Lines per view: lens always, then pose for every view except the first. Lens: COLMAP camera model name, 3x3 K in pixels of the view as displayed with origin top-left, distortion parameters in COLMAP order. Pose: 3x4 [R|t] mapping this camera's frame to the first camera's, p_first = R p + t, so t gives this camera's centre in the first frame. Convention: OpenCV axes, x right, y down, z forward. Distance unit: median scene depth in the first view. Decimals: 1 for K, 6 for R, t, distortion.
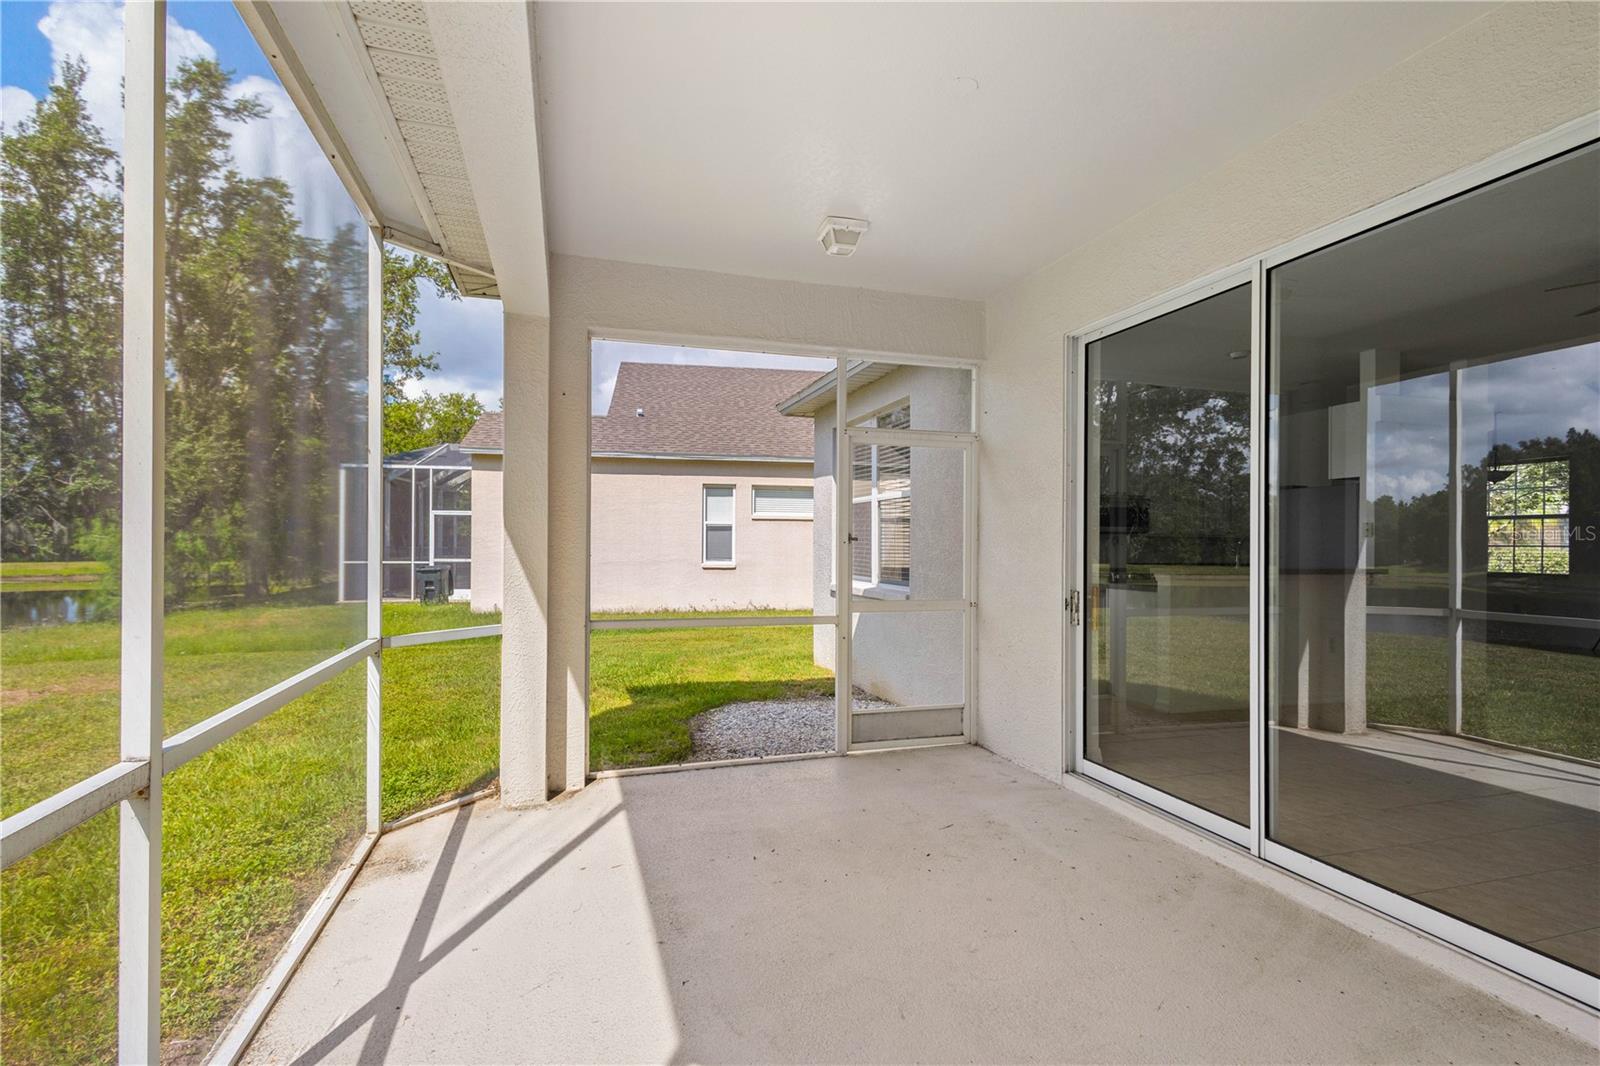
lens RADIAL K [[763.7, 0, 808.4], [0, 763.7, 541.1], [0, 0, 1]] dist [0.000813, -0.000046]
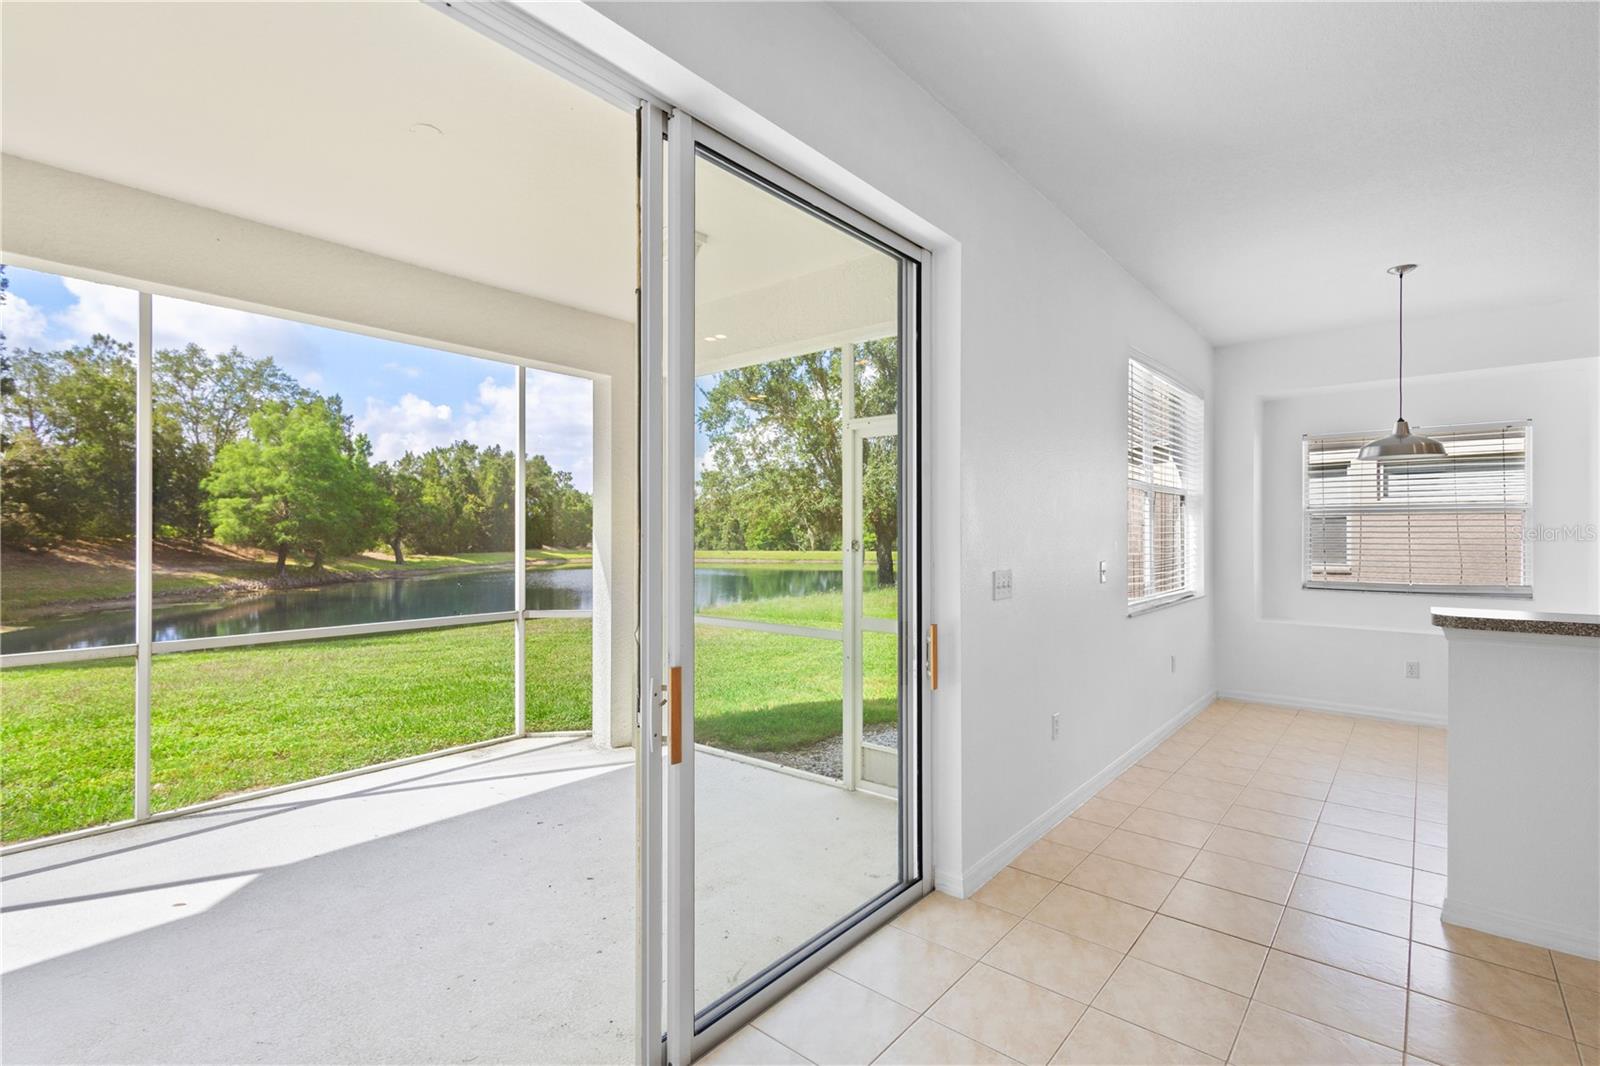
lens RADIAL K [[740.2, 0, 797.6], [0, 740.2, 529.6], [0, 0, 1]] dist [0.008116, 0.000149]
pose [[0.537602, -0.011381, -0.843122, 0.761581], [0.005927, 0.999935, -0.009718, -0.014010], [0.843178, 0.000227, 0.537635, 0.500080]]
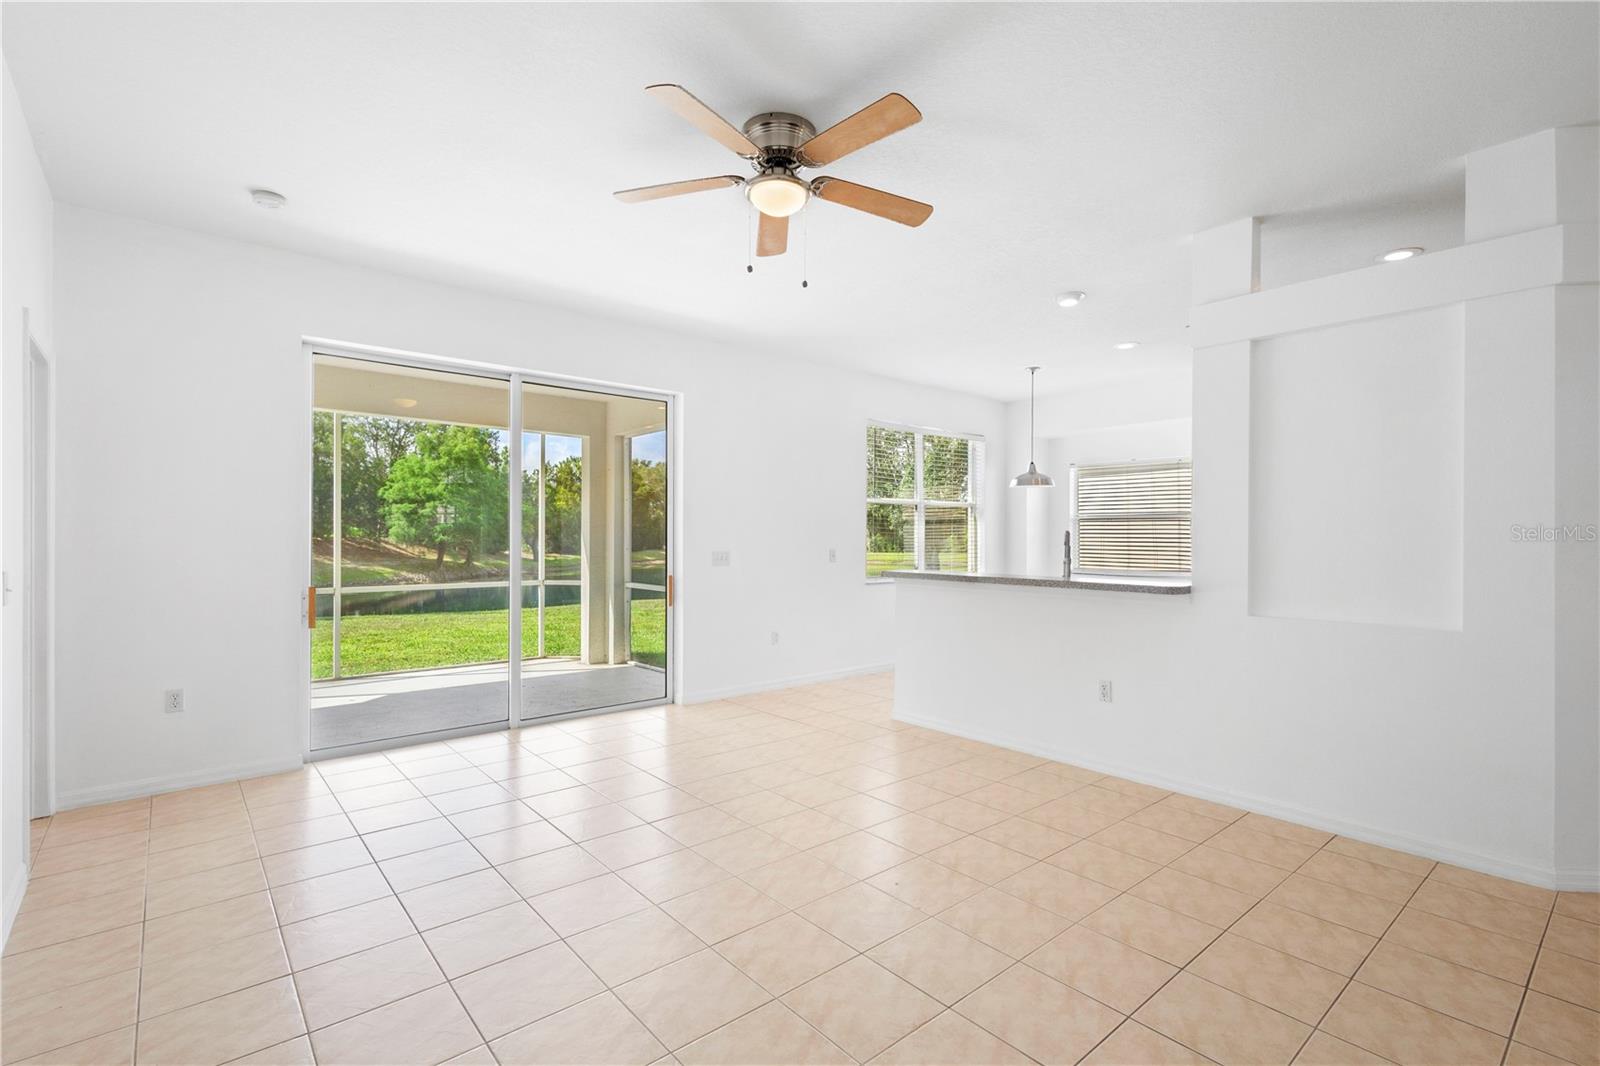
lens RADIAL K [[734.6, 0, 800.0], [0, 734.6, 533.0], [0, 0, 1]] dist [0.006443, 0.000057]
pose [[0.397422, -0.008740, -0.917594, 1.509956], [0.001794, 0.999960, -0.008748, -0.003493], [0.917634, 0.001831, 0.397422, 0.614428]]
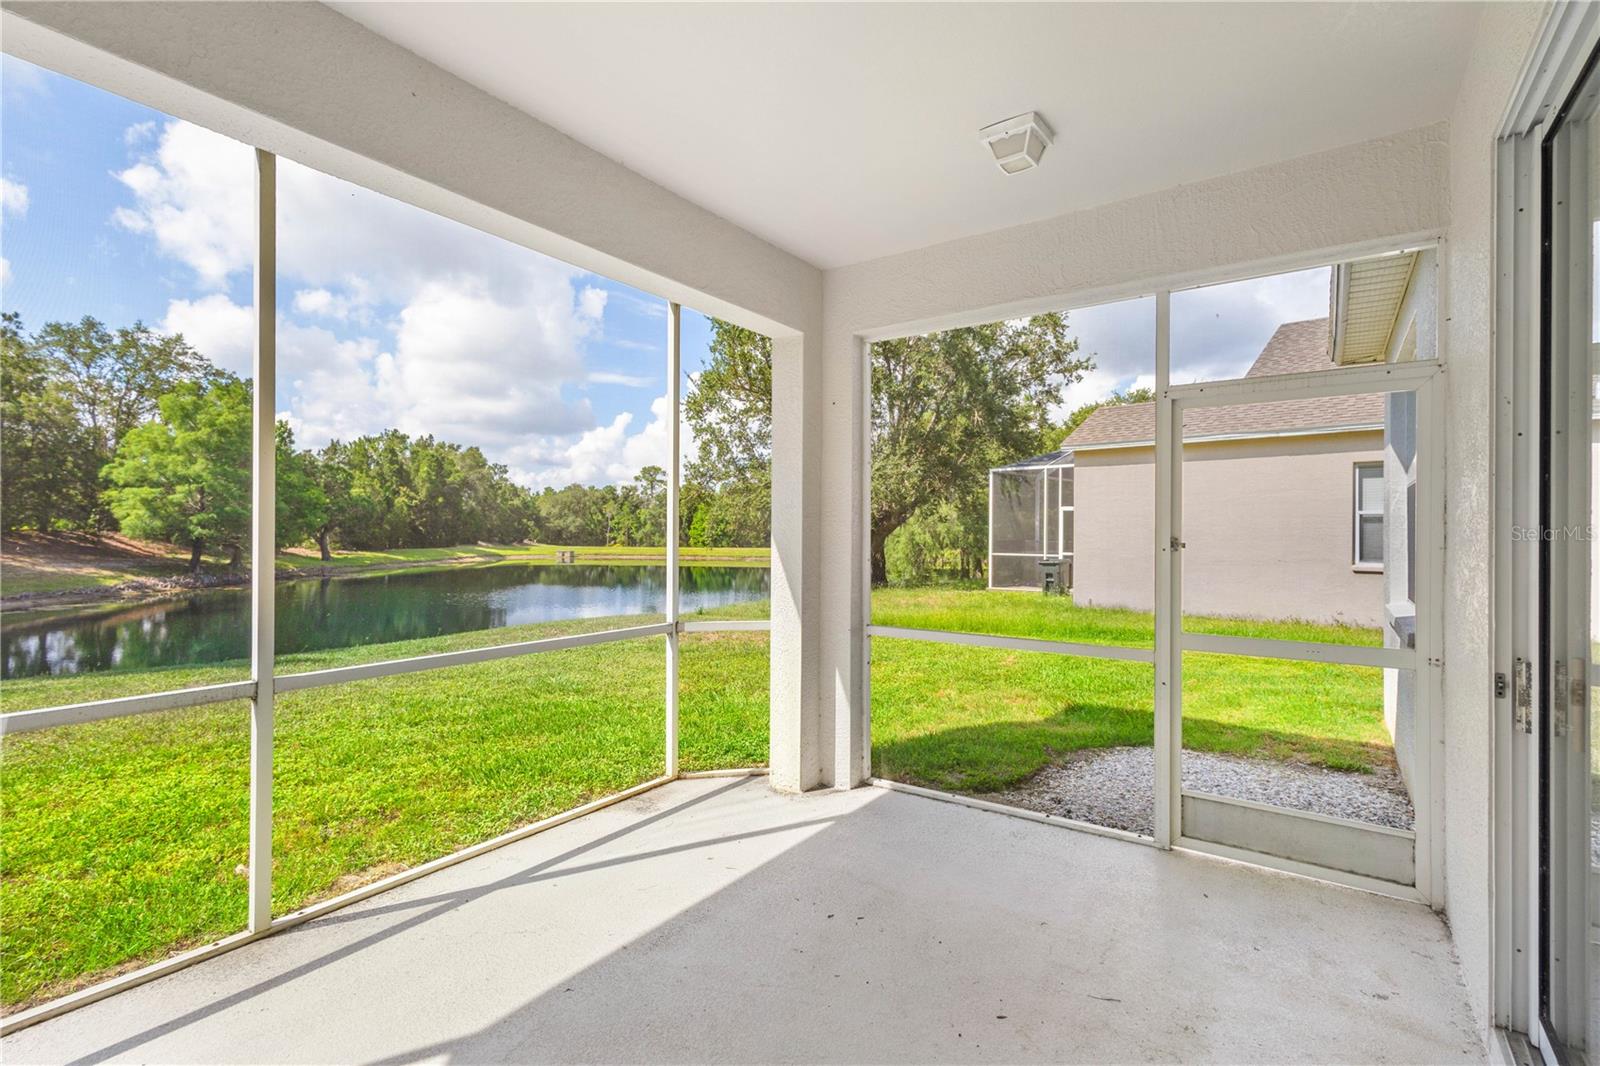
lens RADIAL K [[744.1, 0, 800.0], [0, 744.1, 533.0], [0, 0, 1]] dist [0.006911, -0.000956]
pose [[0.608617, -0.000971, -0.793464, 0.400231], [0.000937, 0.999999, -0.000506, -0.013154], [0.793464, -0.000436, 0.608617, 0.317682]]
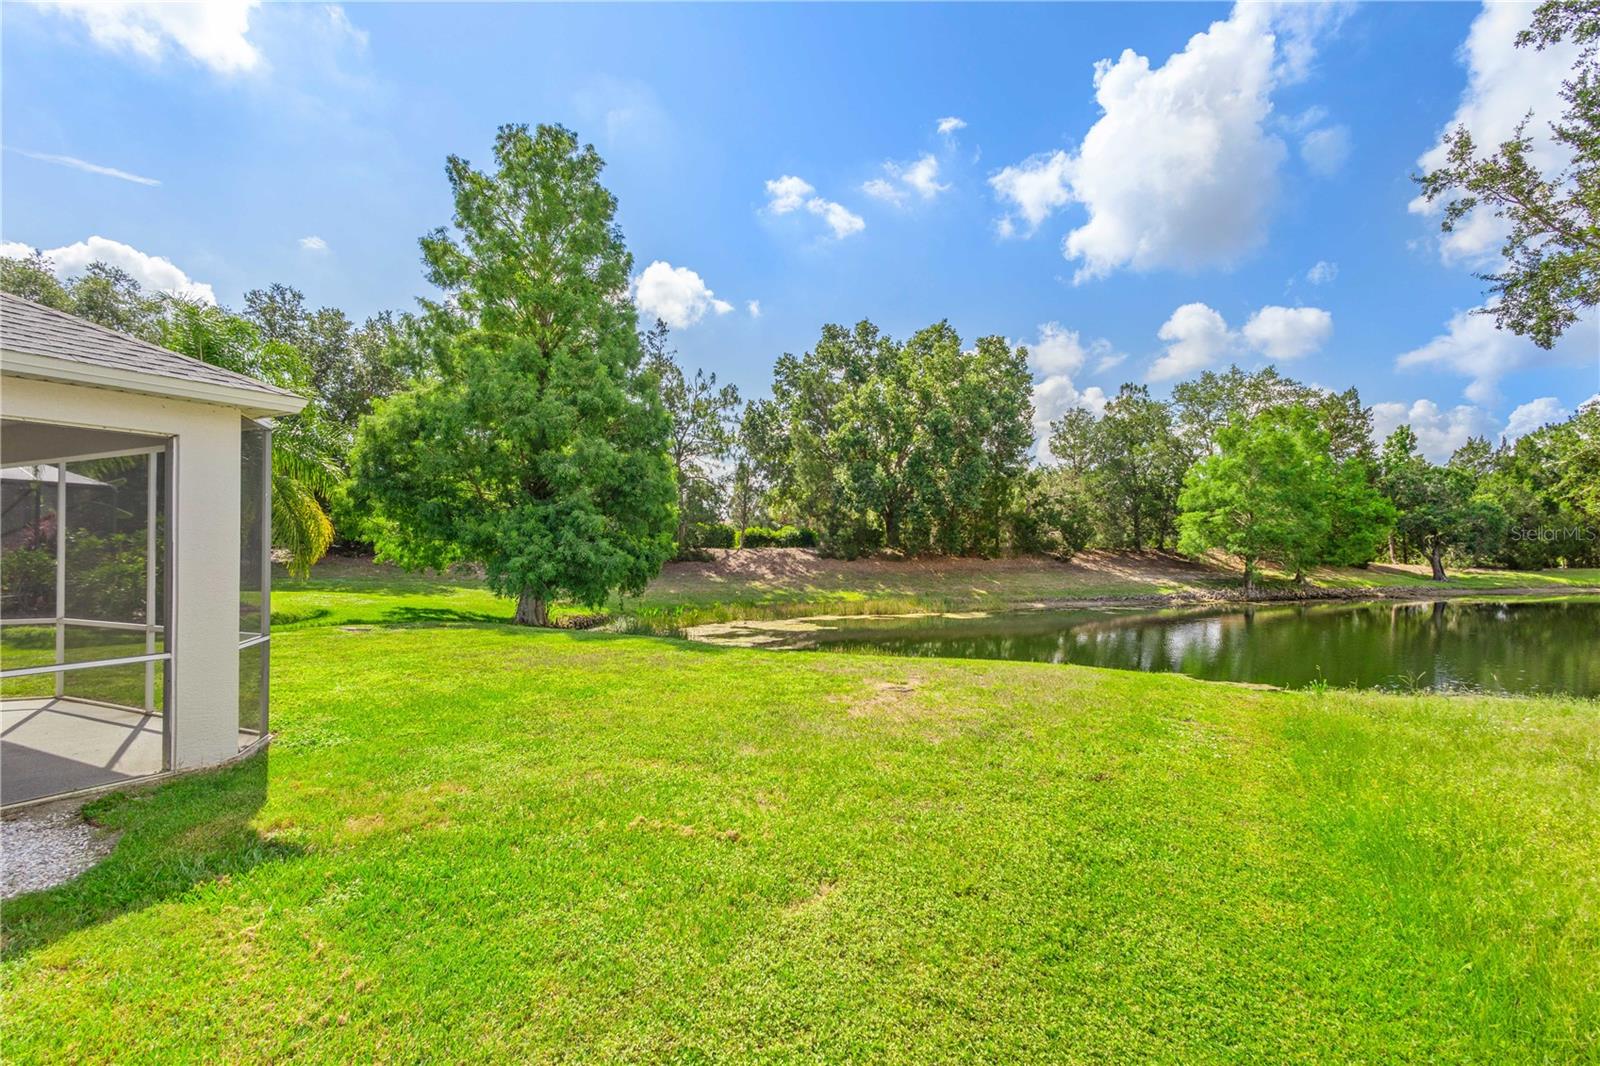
lens RADIAL K [[744.1, 0, 800.0], [0, 744.1, 533.0], [0, 0, 1]] dist [0.006911, -0.000956]
pose [[-0.701863, -0.011595, -0.712217, -0.150545], [0.005702, 0.999744, -0.021896, -0.073571], [0.712289, -0.019429, -0.701617, 2.746257]]
